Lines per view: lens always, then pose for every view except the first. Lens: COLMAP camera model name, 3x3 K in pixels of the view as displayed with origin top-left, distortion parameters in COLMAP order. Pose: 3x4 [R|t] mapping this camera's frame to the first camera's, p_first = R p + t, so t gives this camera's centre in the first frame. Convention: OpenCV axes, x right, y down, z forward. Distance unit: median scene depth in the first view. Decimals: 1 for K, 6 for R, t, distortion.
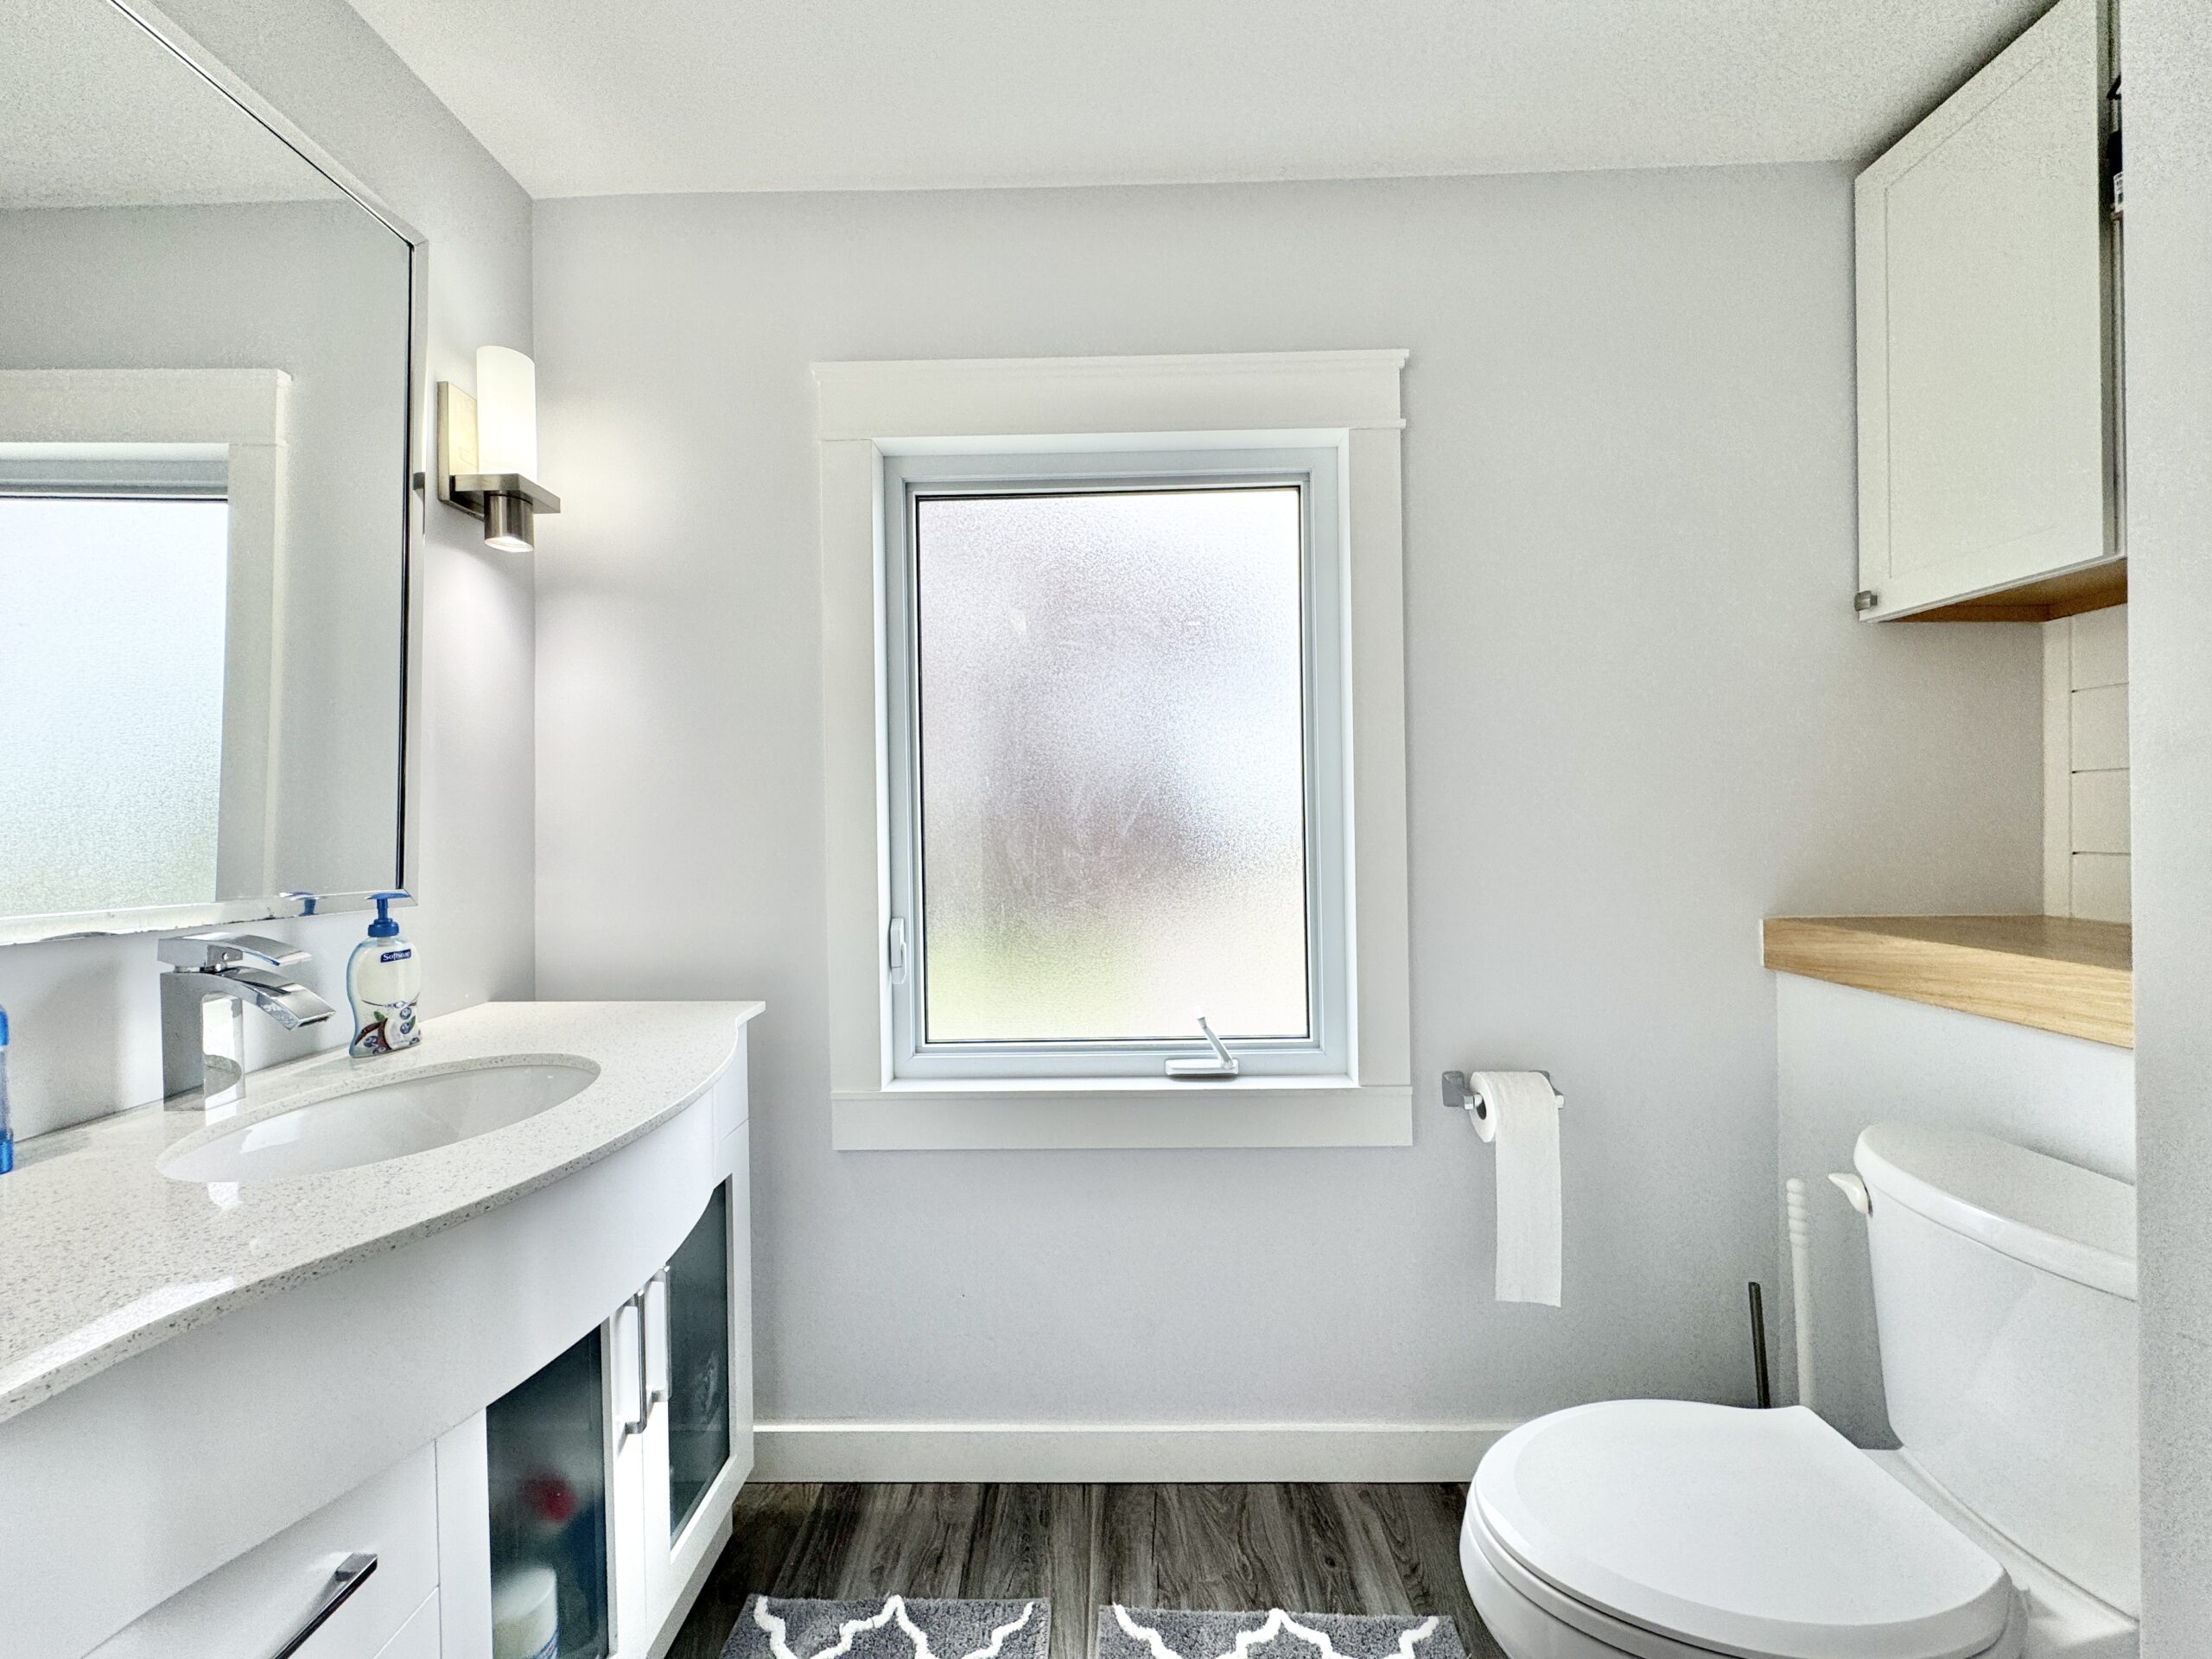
lens RADIAL K [[885.7, 0, 1107.0], [0, 885.7, 832.7], [0, 0, 1]] dist [-0.003200, -0.000106]
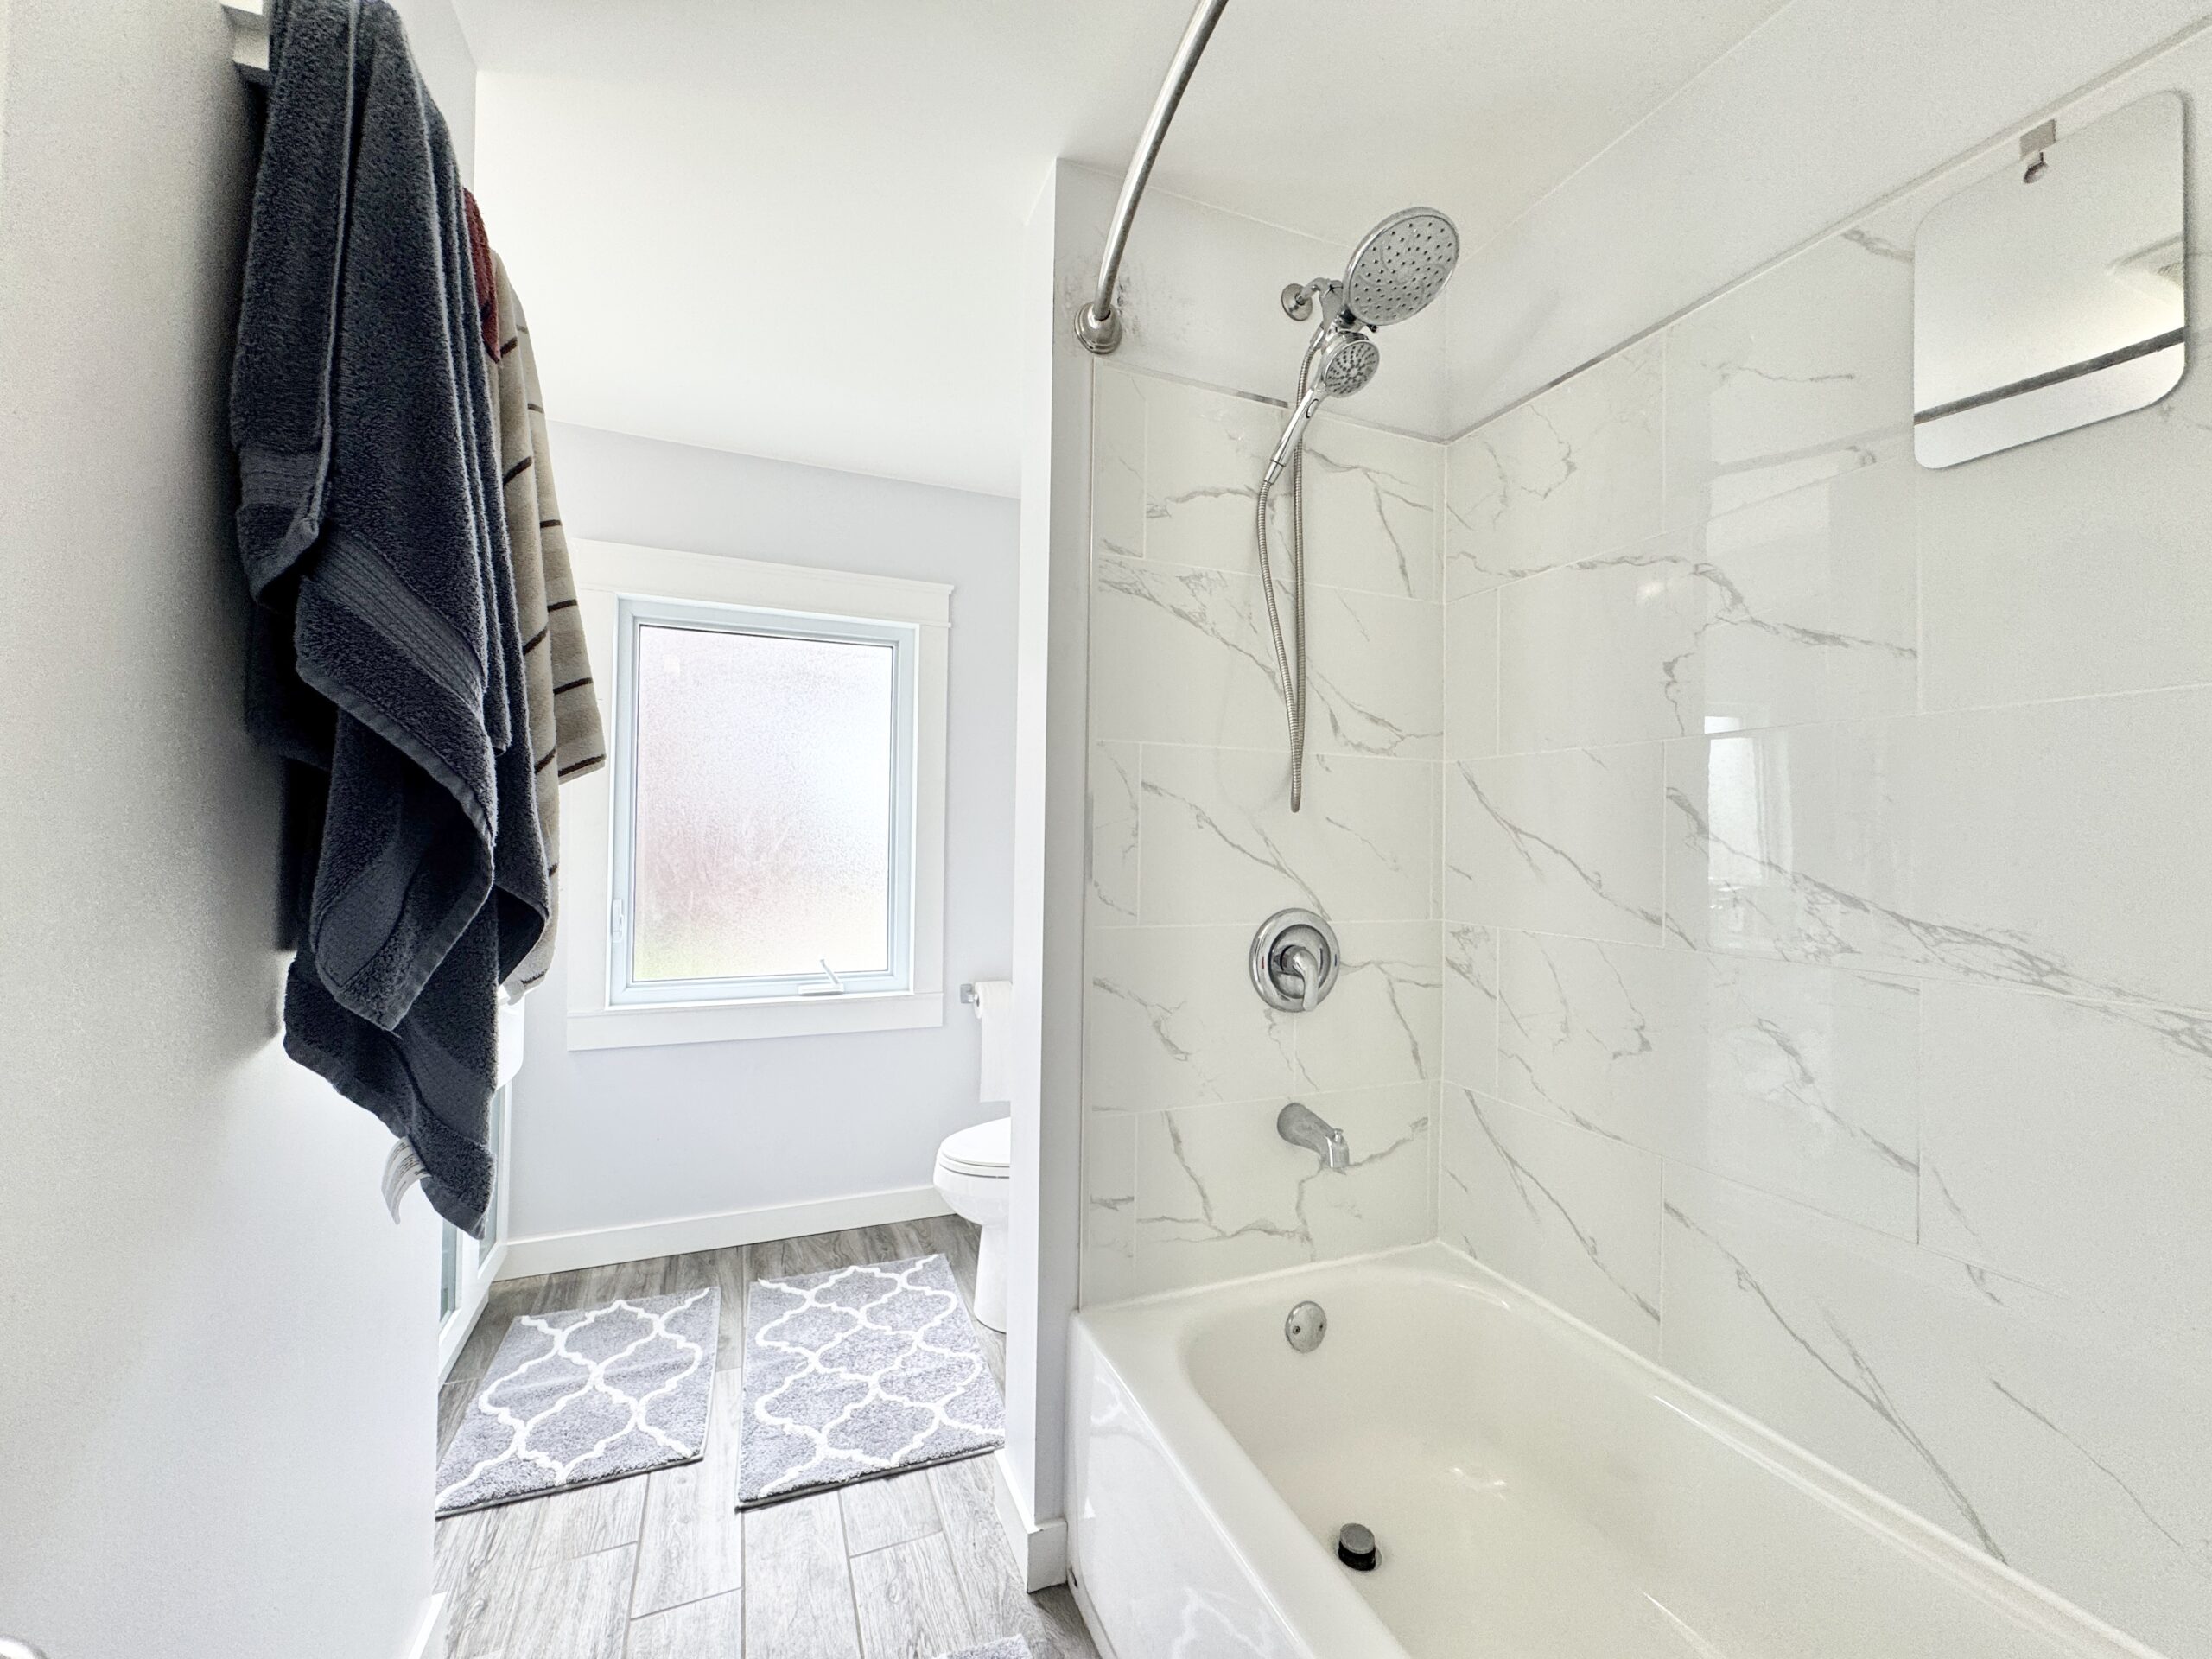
lens RADIAL K [[885.7, 0, 1106.5], [0, 885.7, 823.9], [0, 0, 1]] dist [-0.003200, -0.000106]
pose [[0.920143, 0.034607, 0.390050, -0.064248], [-0.026453, 0.999305, -0.026261, -0.017642], [-0.390688, 0.013846, 0.920419, -0.804957]]
